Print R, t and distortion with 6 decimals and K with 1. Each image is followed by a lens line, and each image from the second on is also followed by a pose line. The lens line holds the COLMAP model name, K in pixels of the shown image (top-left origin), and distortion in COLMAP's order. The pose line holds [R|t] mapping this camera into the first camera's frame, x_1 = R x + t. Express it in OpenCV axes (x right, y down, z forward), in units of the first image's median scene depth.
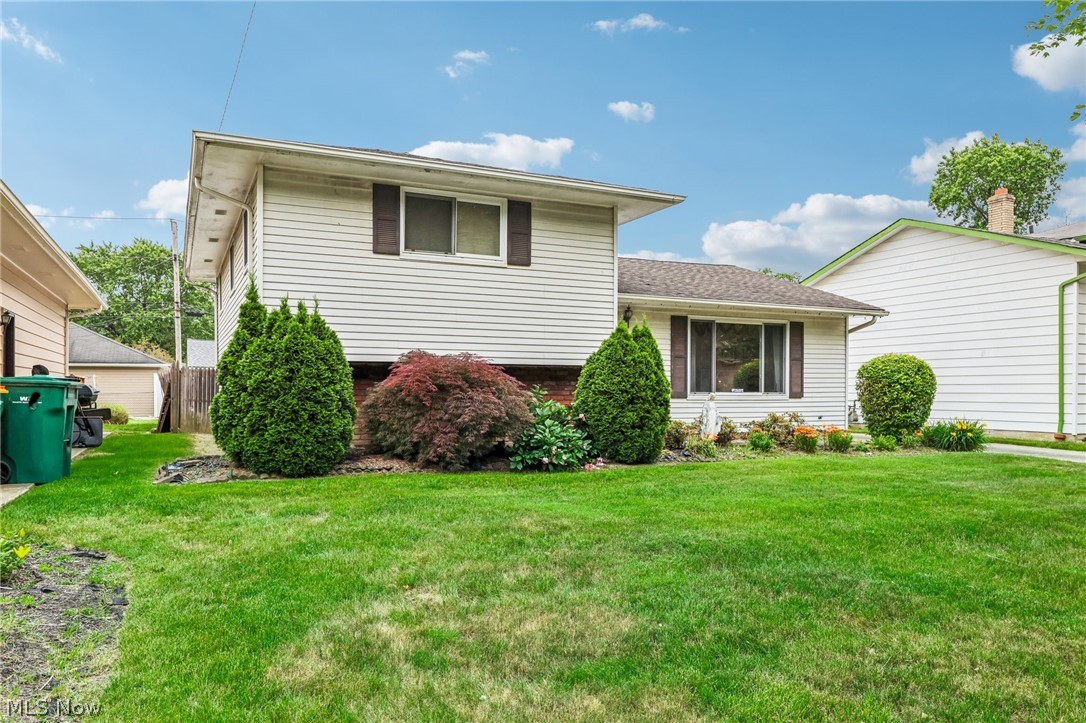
lens RADIAL K [[815.0, 0, 539.3], [0, 815.0, 381.8], [0, 0, 1]] dist [-0.003257, 0.000501]
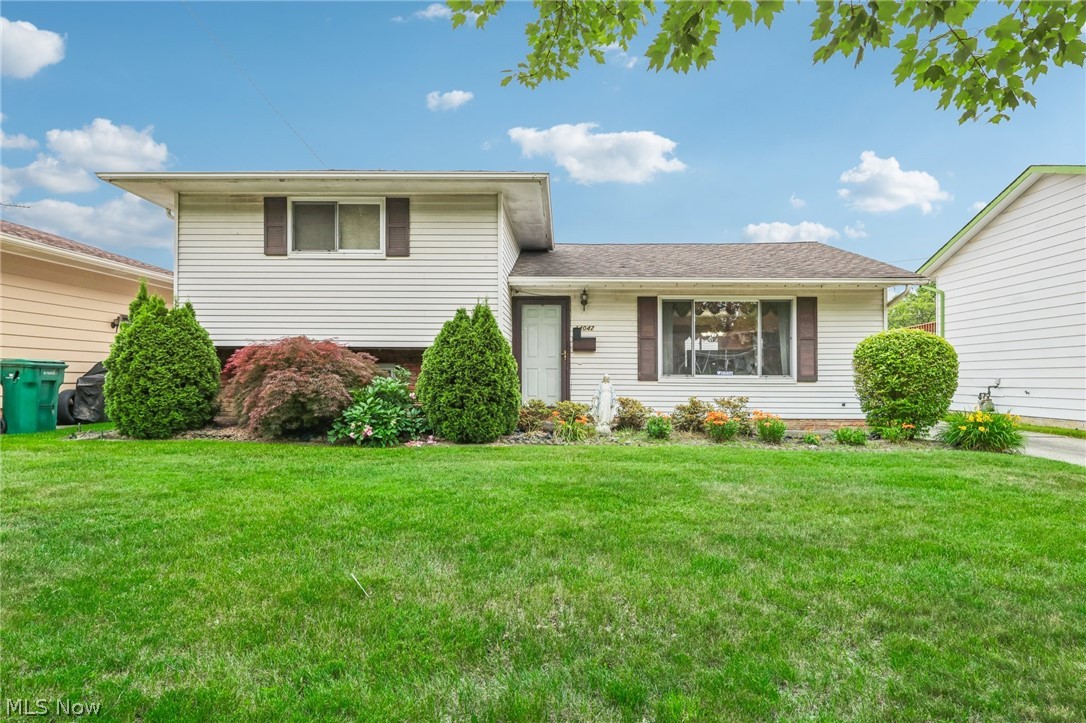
lens RADIAL K [[684.1, 0, 543.0], [0, 684.1, 361.5], [0, 0, 1]] dist [0.000452, -0.000471]
pose [[0.885757, -0.007798, -0.464084, 0.571903], [0.001194, 0.999894, -0.014523, 0.011433], [0.464148, 0.012310, 0.885672, 0.279490]]
